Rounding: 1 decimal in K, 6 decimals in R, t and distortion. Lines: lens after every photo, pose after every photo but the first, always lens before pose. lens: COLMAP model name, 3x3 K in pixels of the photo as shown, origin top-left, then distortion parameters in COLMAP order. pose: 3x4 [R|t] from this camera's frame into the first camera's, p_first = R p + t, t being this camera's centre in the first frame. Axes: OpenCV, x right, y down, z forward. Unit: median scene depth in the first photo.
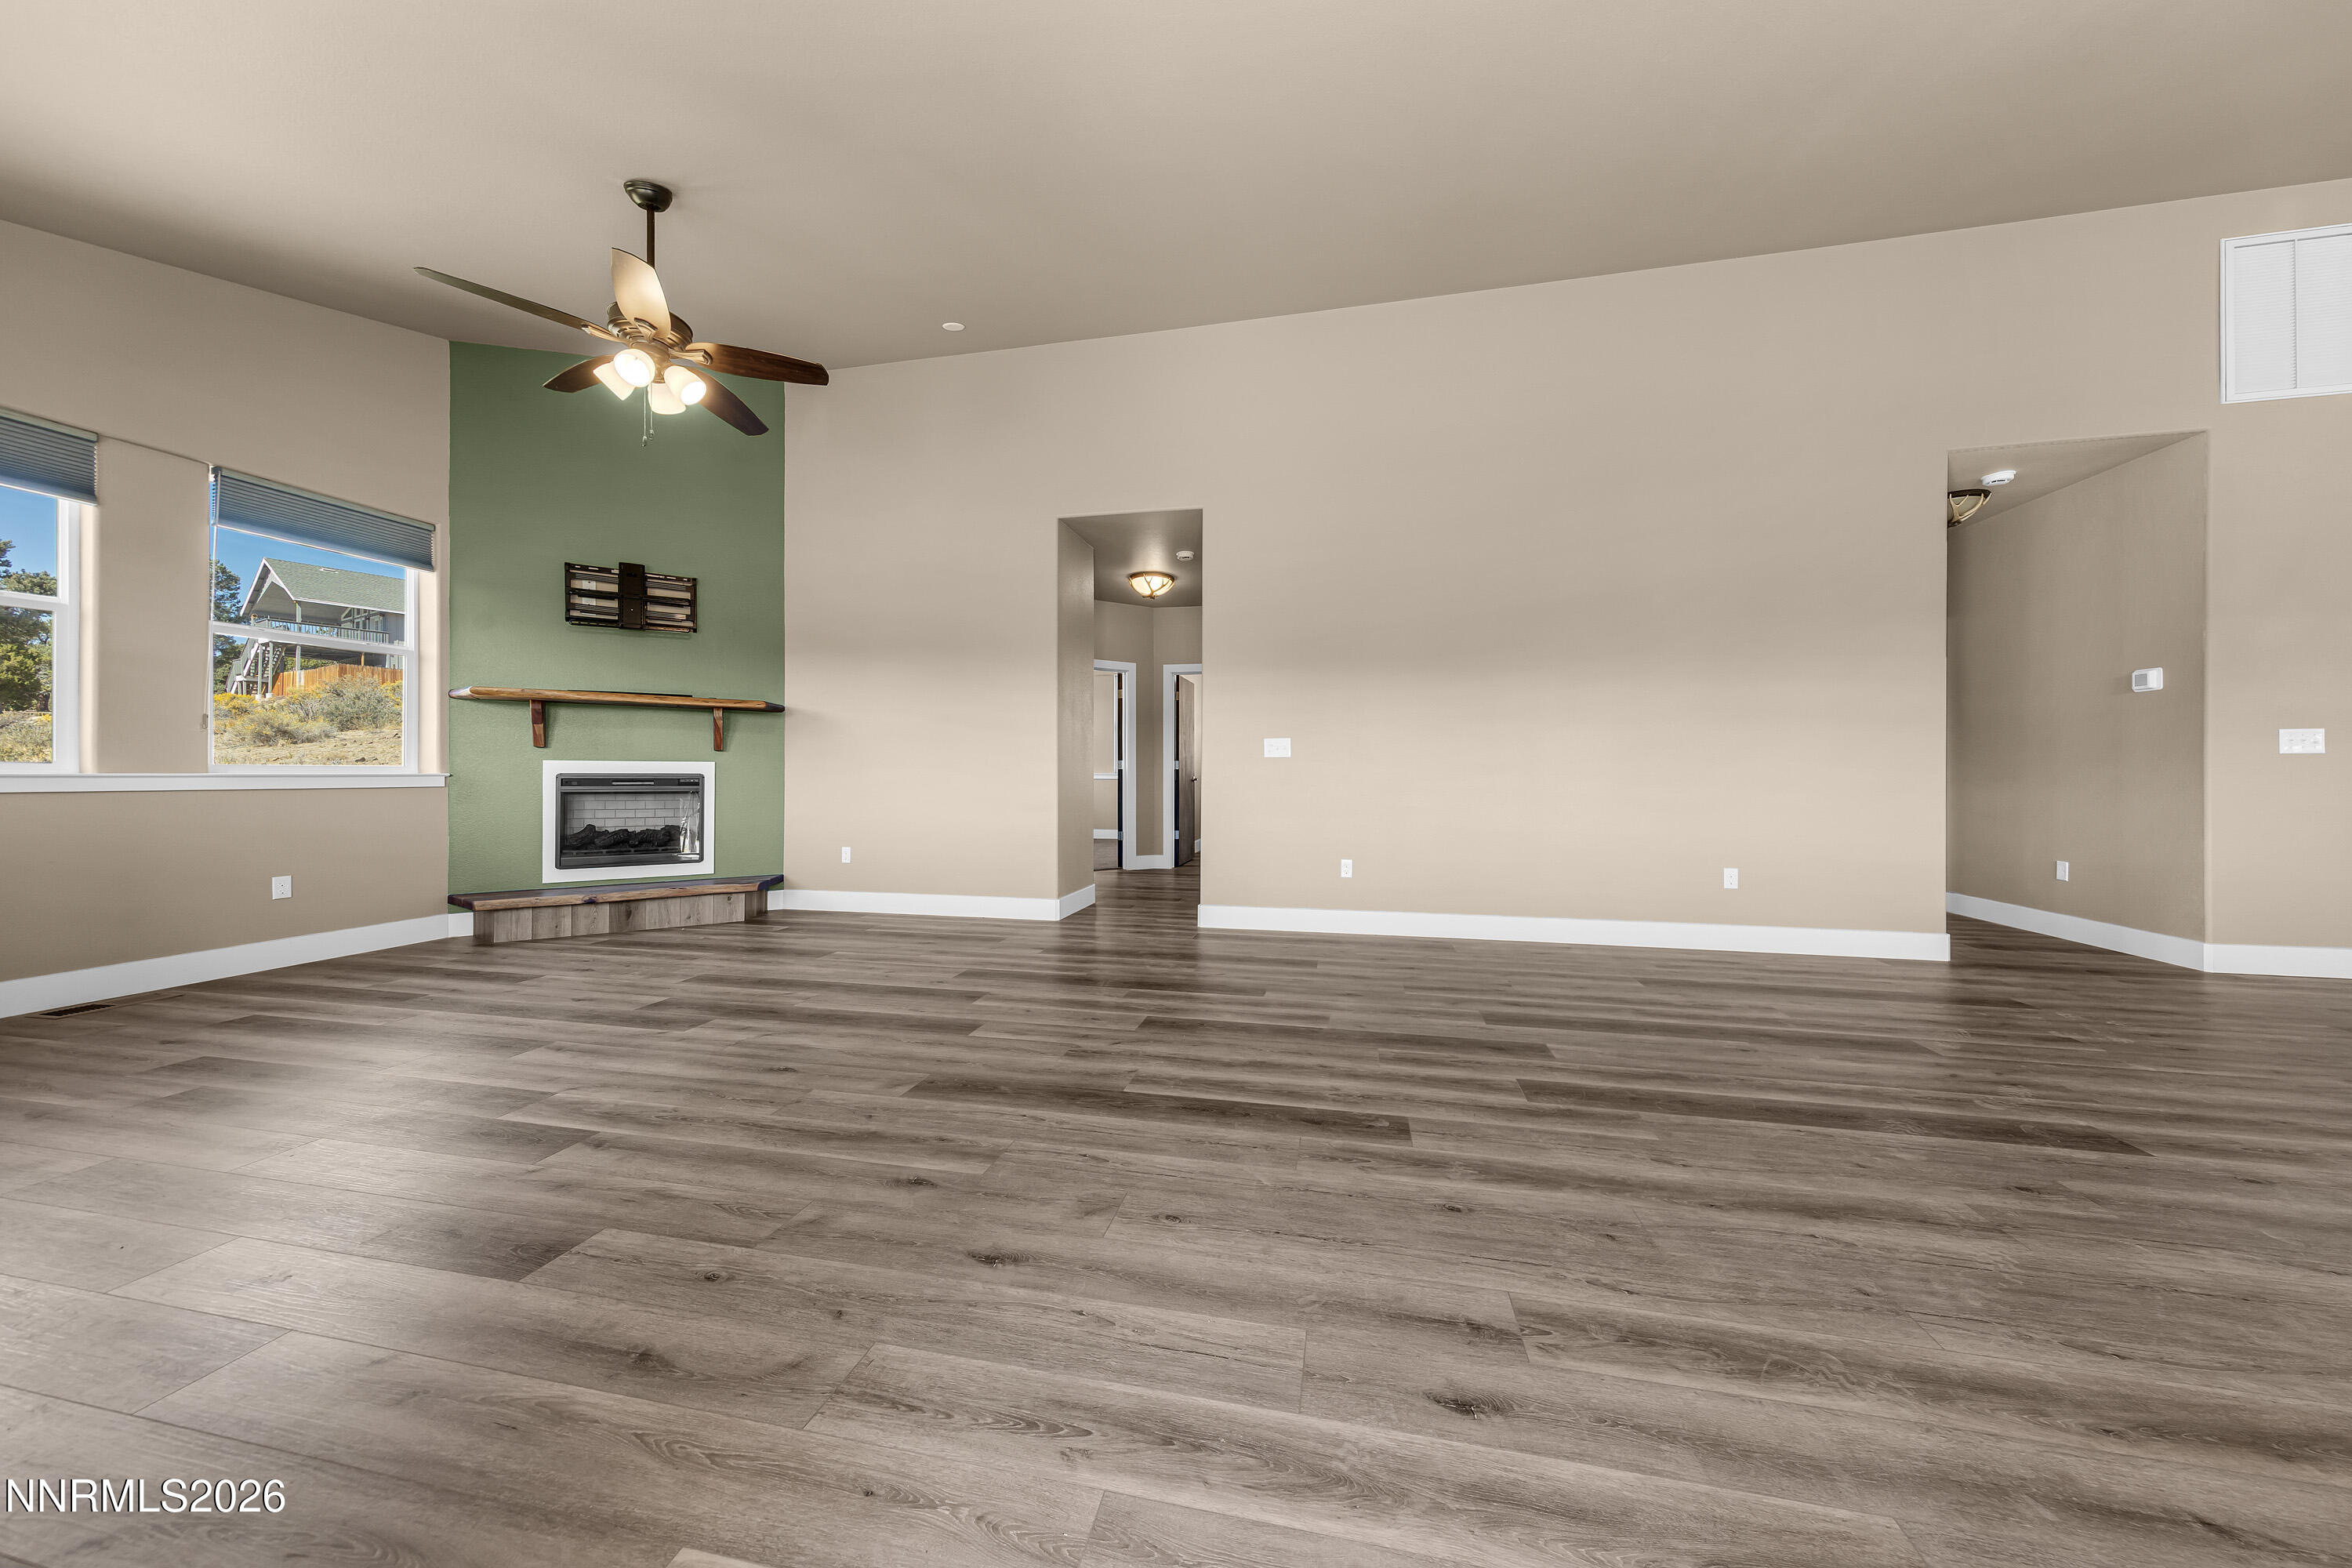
lens RADIAL K [[764.9, 0, 1186.9], [0, 764.9, 773.9], [0, 0, 1]] dist [0.004826, 0.000010]
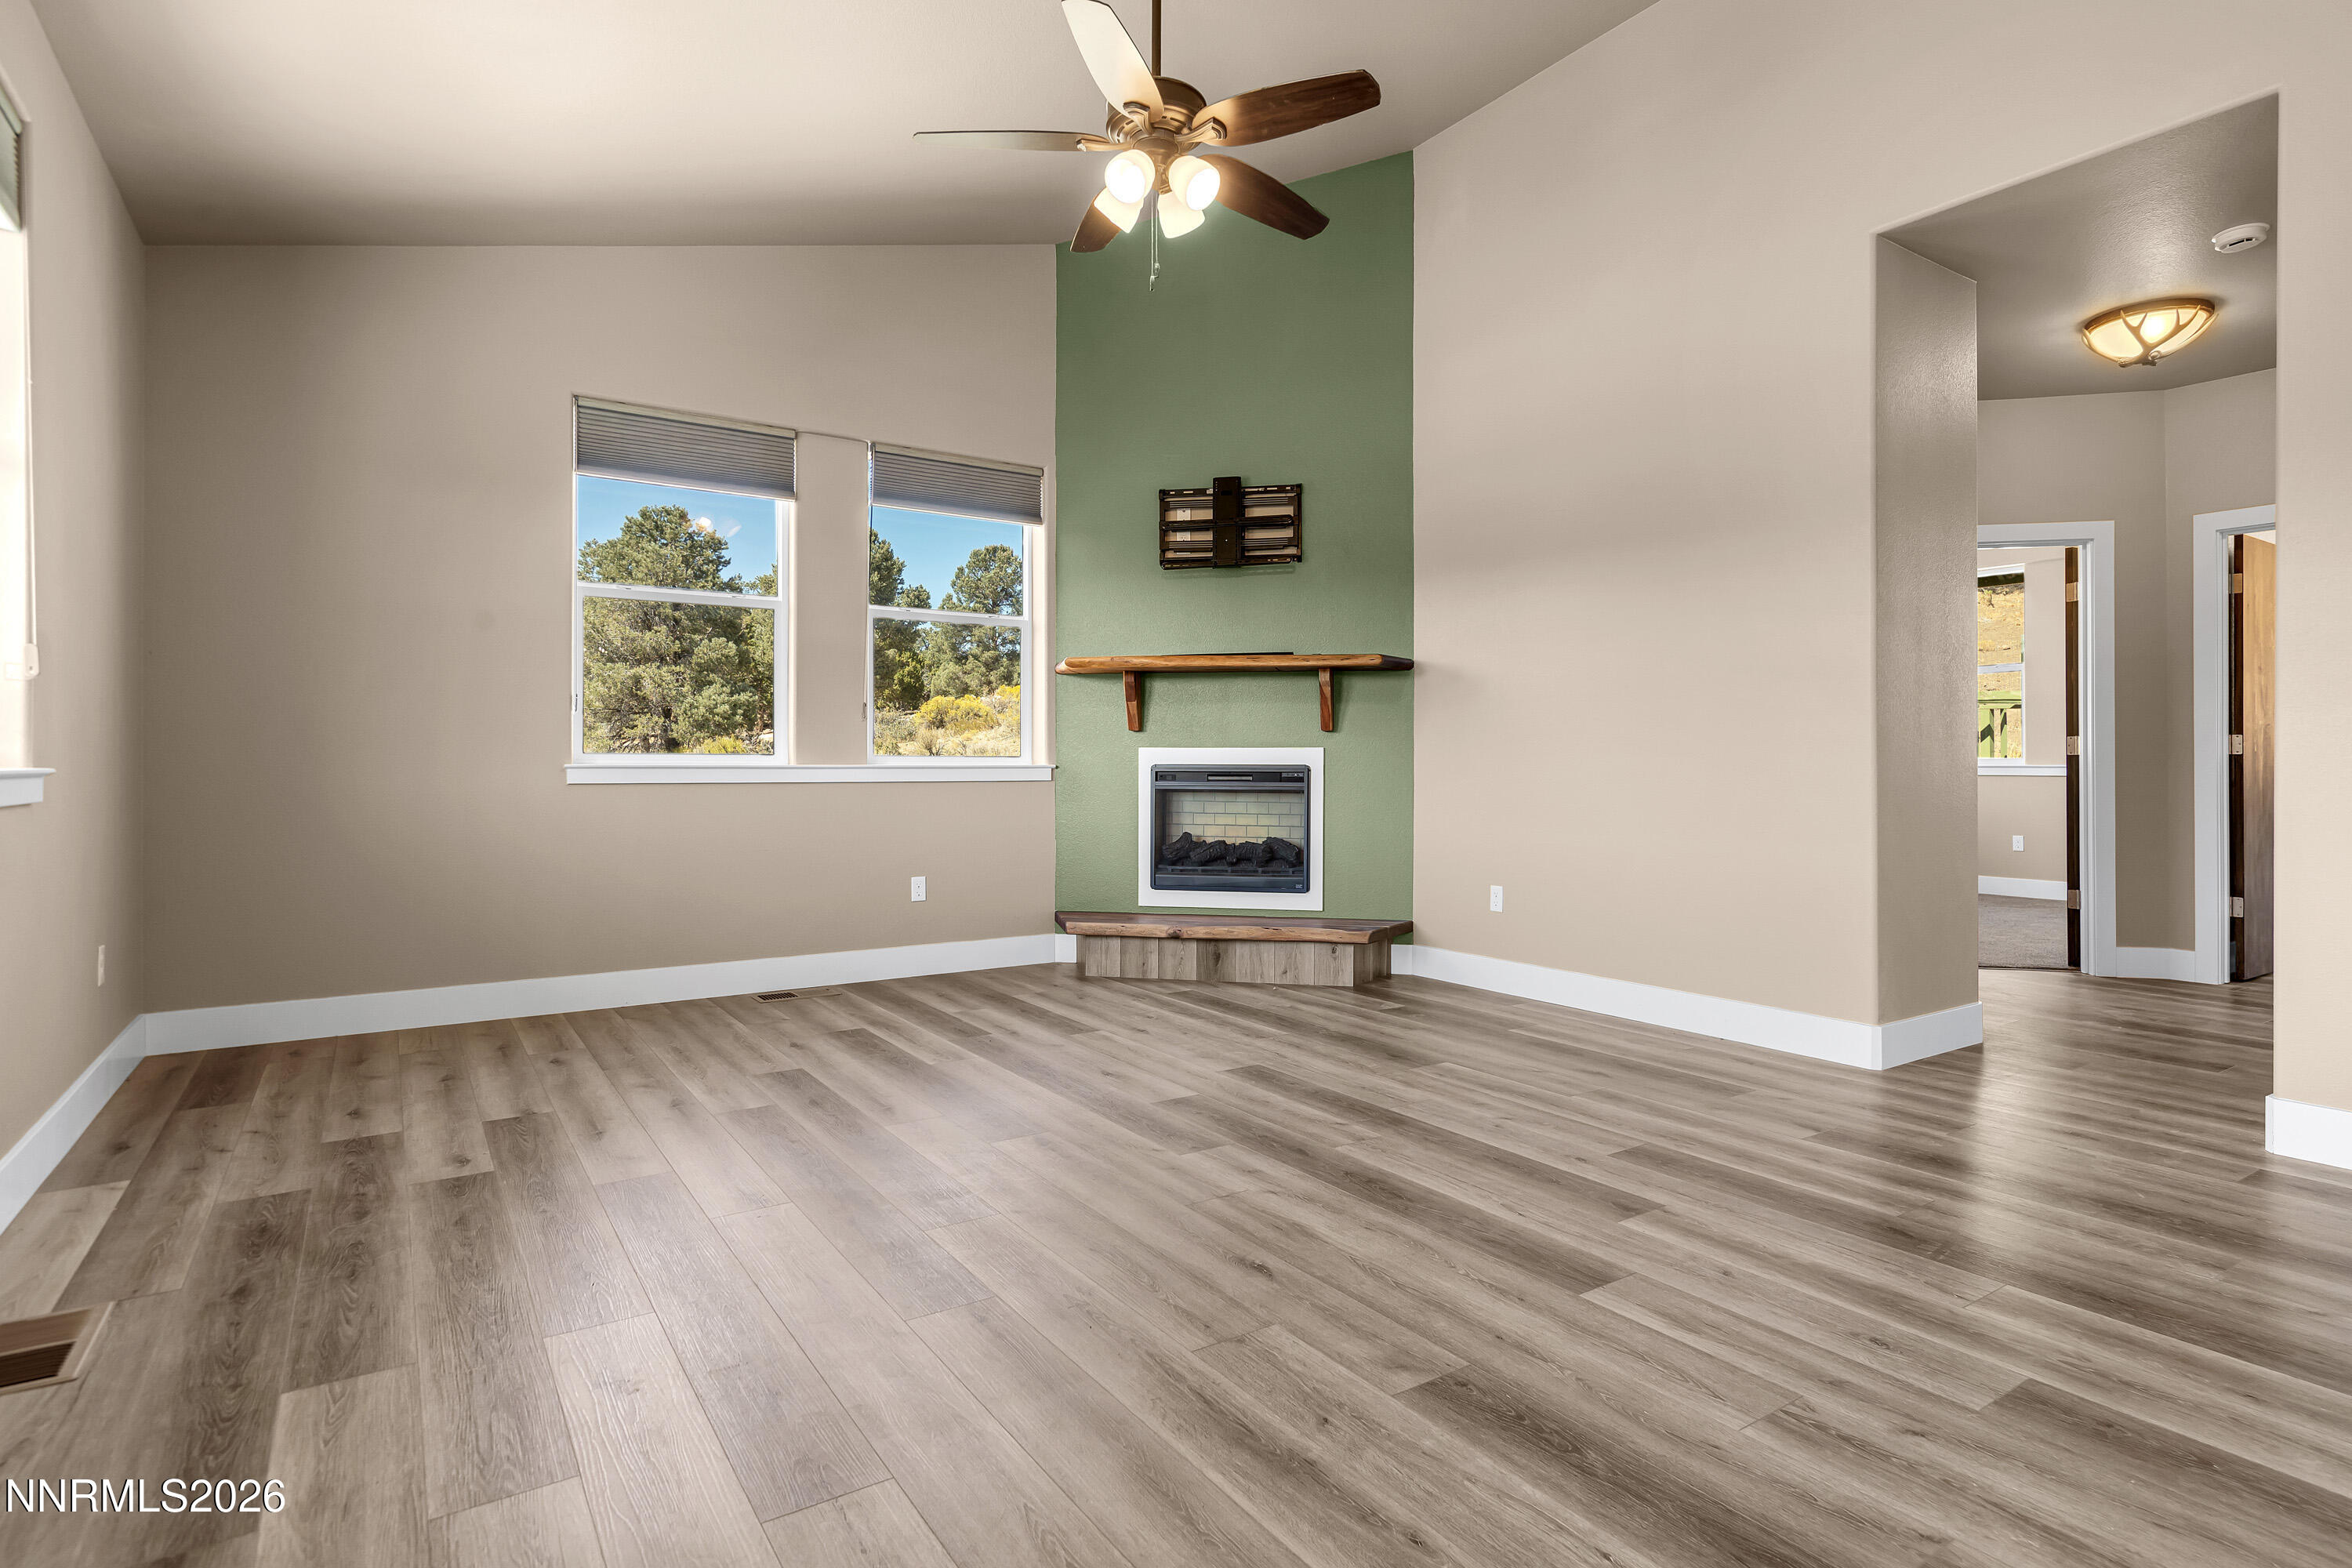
lens RADIAL K [[1200.9, 0, 1192.0], [0, 1200.9, 762.0], [0, 0, 1]] dist [0.008755, -0.001044]
pose [[0.726831, -0.001629, -0.686814, 0.038996], [0.000047, 0.999997, -0.002322, -0.000643], [0.686816, 0.001655, 0.726829, 0.153991]]
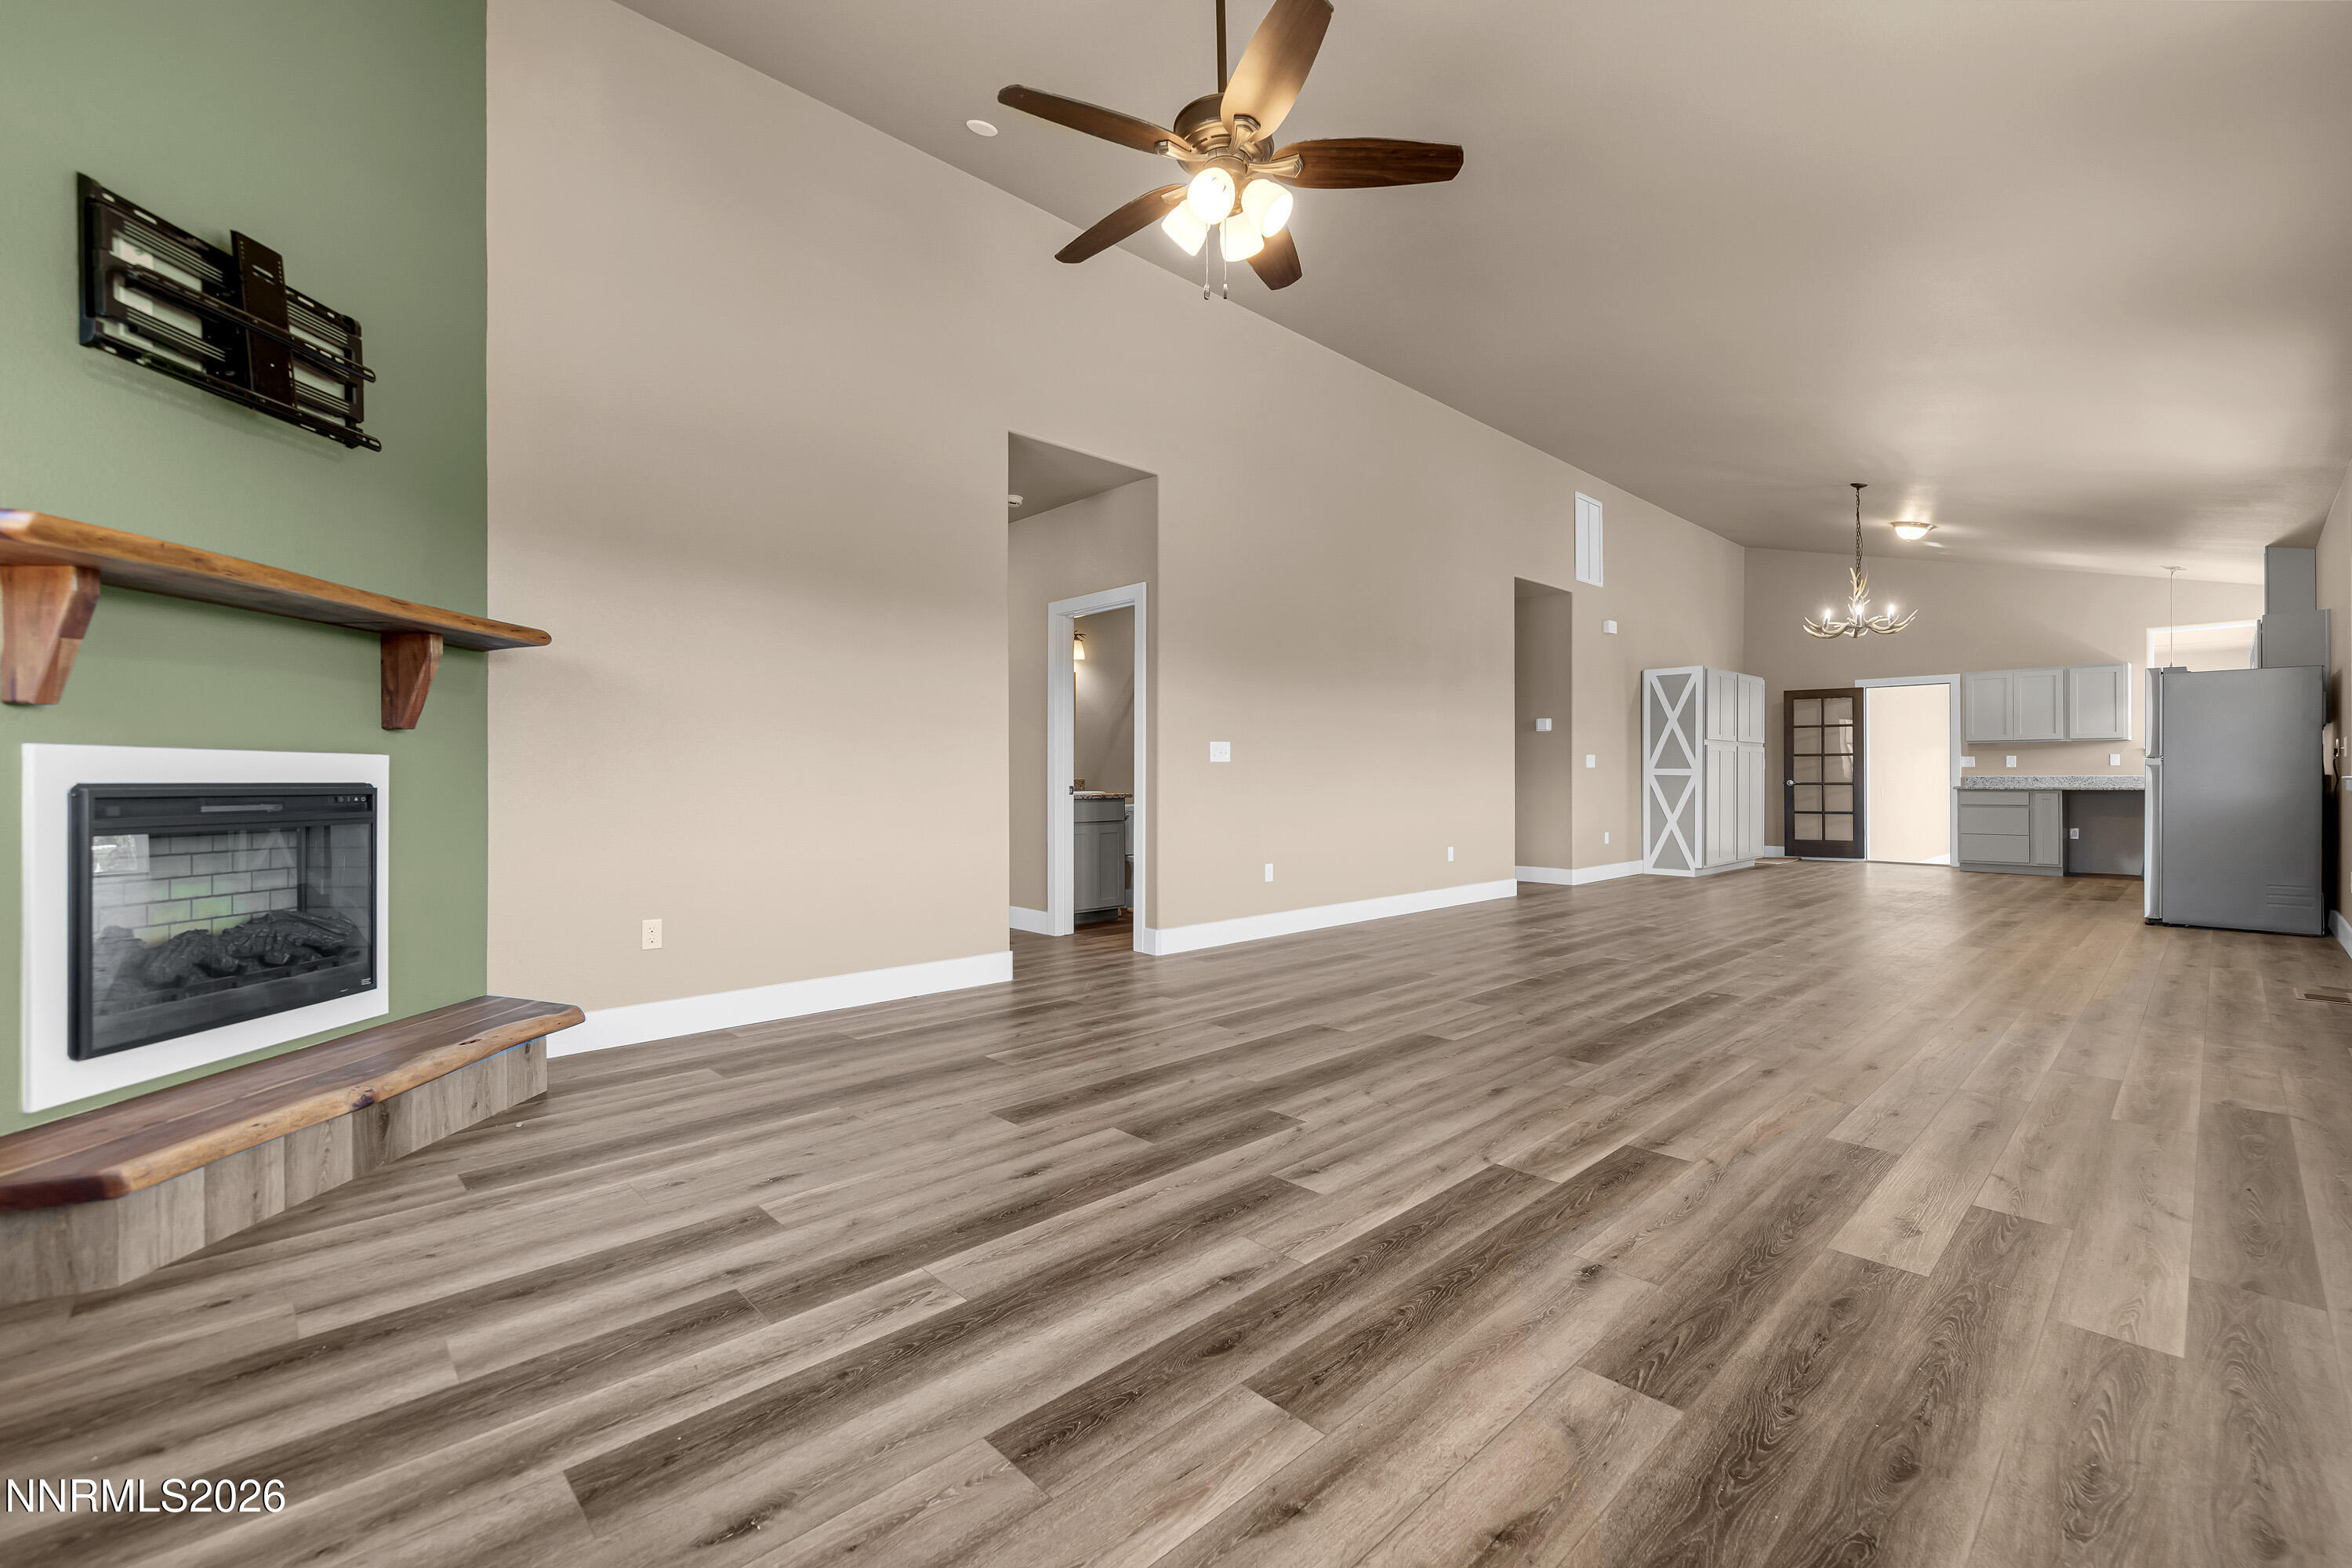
lens RADIAL K [[1086.1, 0, 1129.3], [0, 1086.1, 776.9], [0, 0, 1]] dist [0.008839, 0.000678]
pose [[0.536924, 0.000103, 0.843631, -1.006997], [0.002817, 0.999994, -0.001915, -0.001122], [-0.843626, 0.003405, 0.536920, 0.347921]]
